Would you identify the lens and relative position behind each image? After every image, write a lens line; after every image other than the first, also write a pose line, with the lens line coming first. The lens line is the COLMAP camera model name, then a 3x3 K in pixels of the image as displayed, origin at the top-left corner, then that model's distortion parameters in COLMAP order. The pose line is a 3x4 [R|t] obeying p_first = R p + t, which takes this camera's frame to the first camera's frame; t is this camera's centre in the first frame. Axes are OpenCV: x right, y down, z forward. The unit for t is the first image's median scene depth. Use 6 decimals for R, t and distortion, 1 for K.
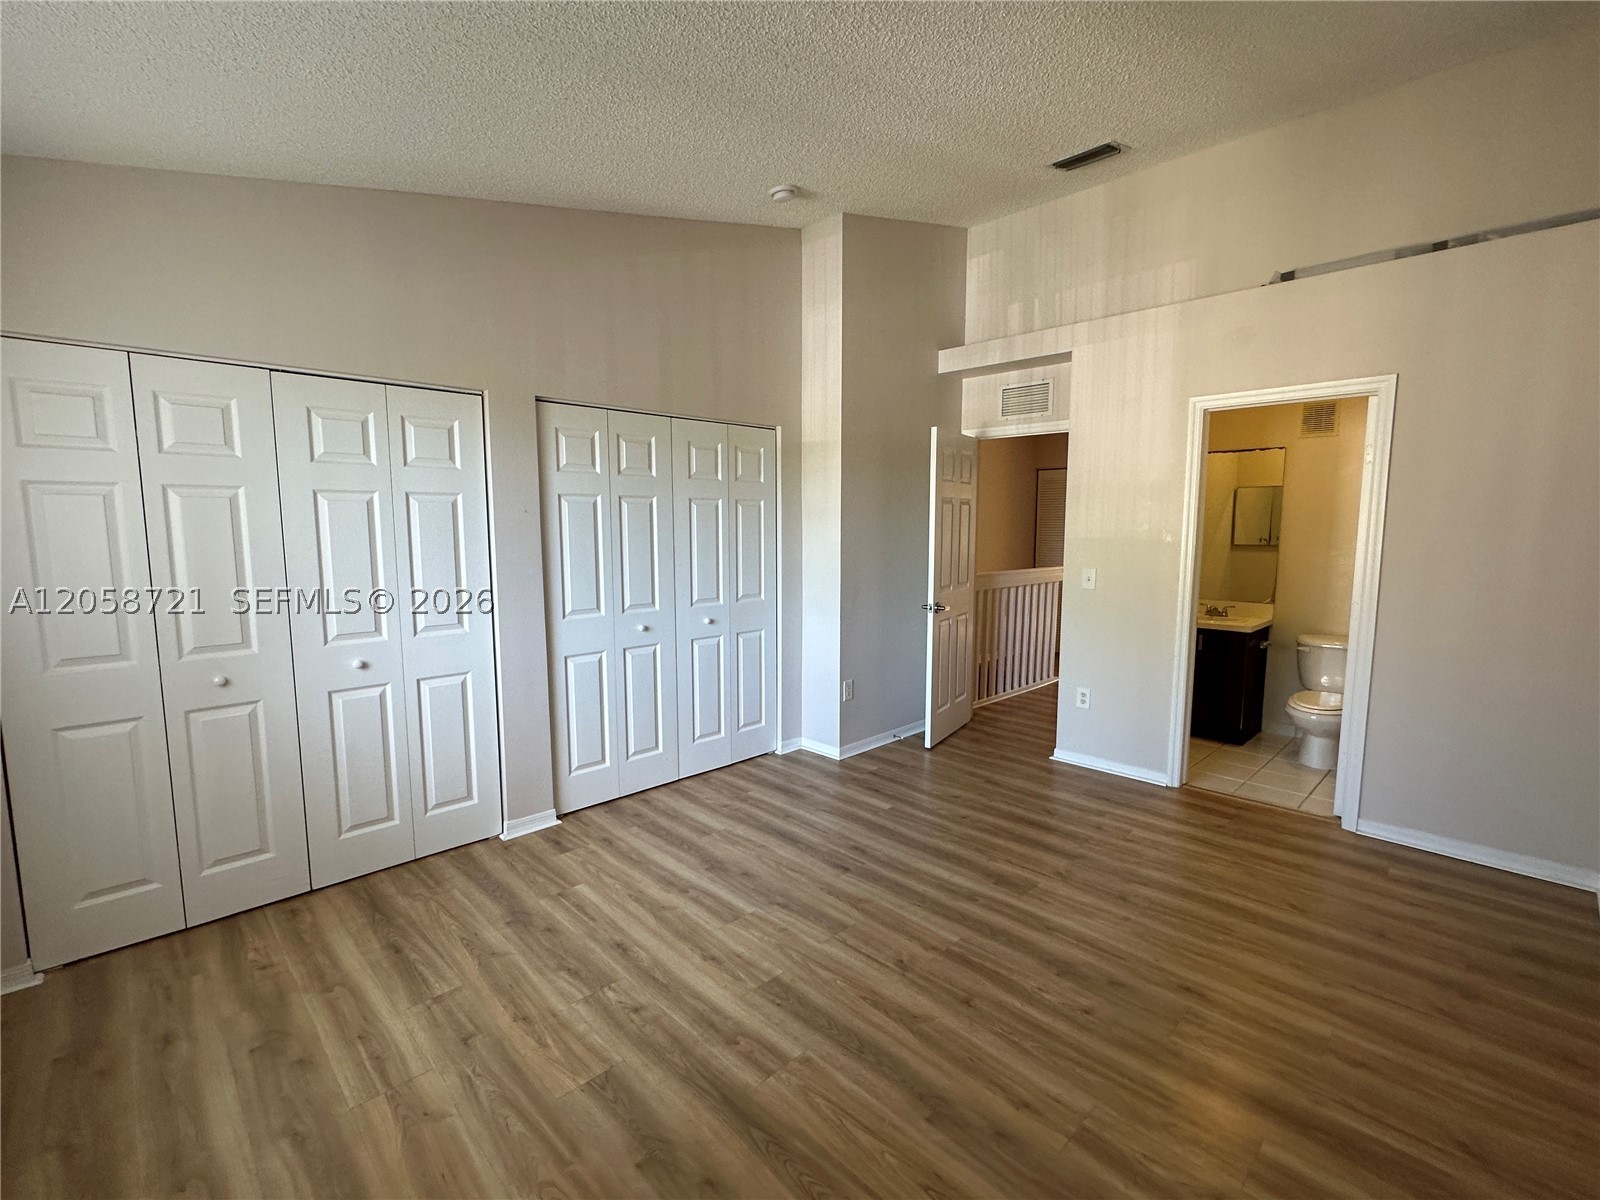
lens RADIAL K [[713.0, 0, 800.6], [0, 713.0, 597.2], [0, 0, 1]] dist [-0.002336, -0.000282]
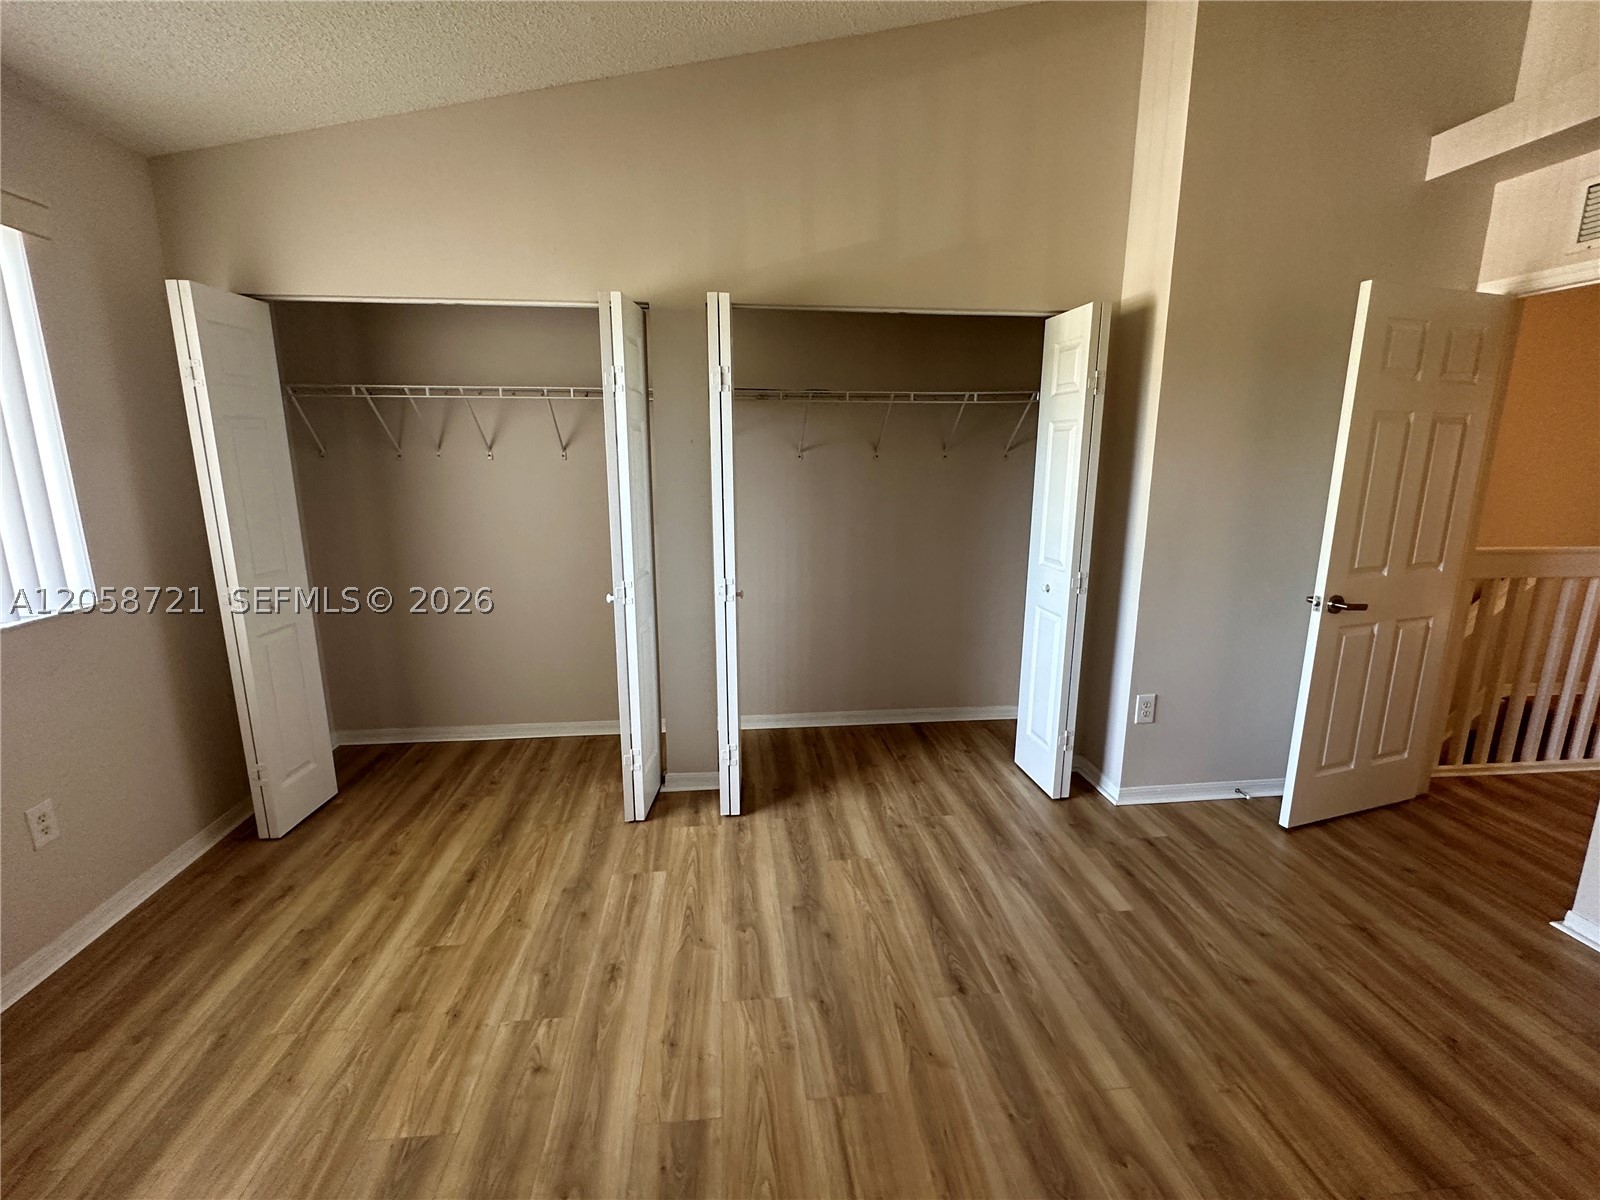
lens RADIAL K [[713.0, 0, 800.6], [0, 713.0, 597.2], [0, 0, 1]] dist [-0.002336, -0.000282]
pose [[0.785891, 0.125595, -0.605476, 0.300265], [-0.066941, 0.990682, 0.118611, -0.045785], [0.614731, -0.052685, 0.786975, 0.410008]]
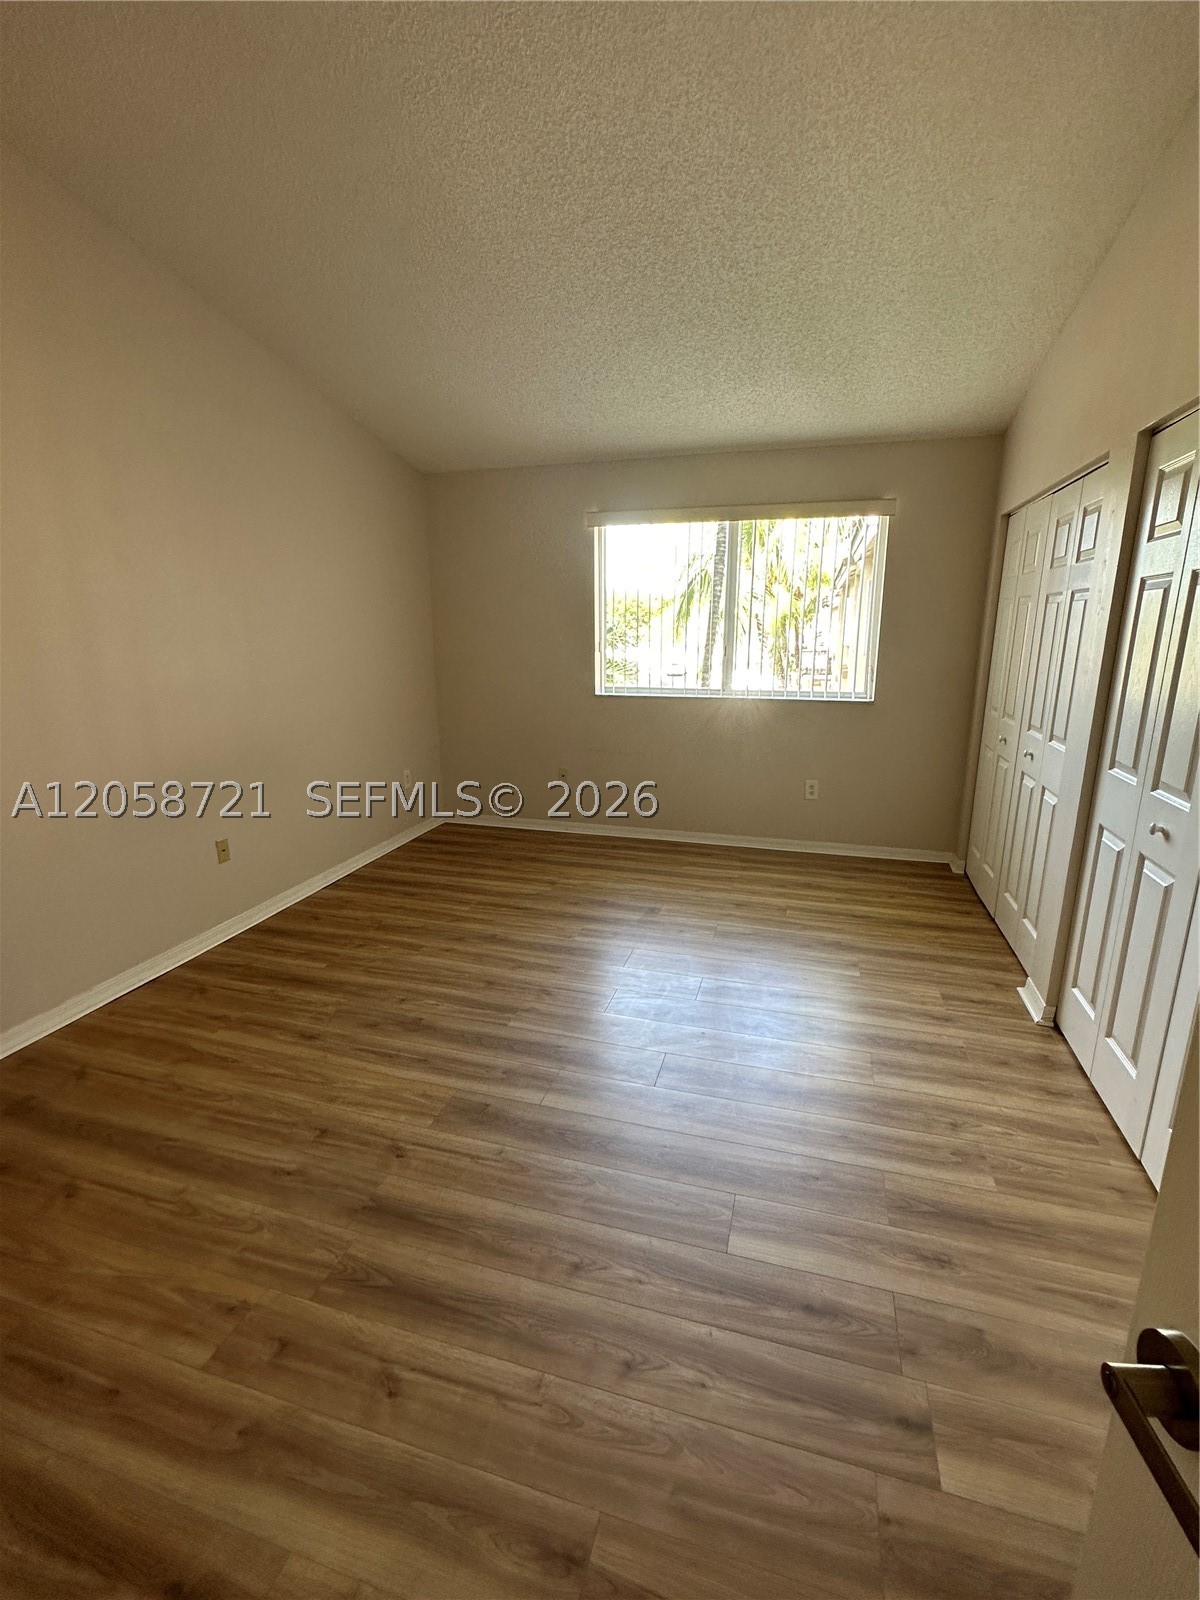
lens RADIAL K [[713.0, 0, 600.0], [0, 713.0, 800.0], [0, 0, 1]] dist [-0.002336, -0.000282]
pose [[-0.873924, 0.116763, -0.471830, 0.470843], [-0.049923, 0.944022, 0.326083, -0.158477], [0.483492, 0.308527, -0.819174, 1.524772]]
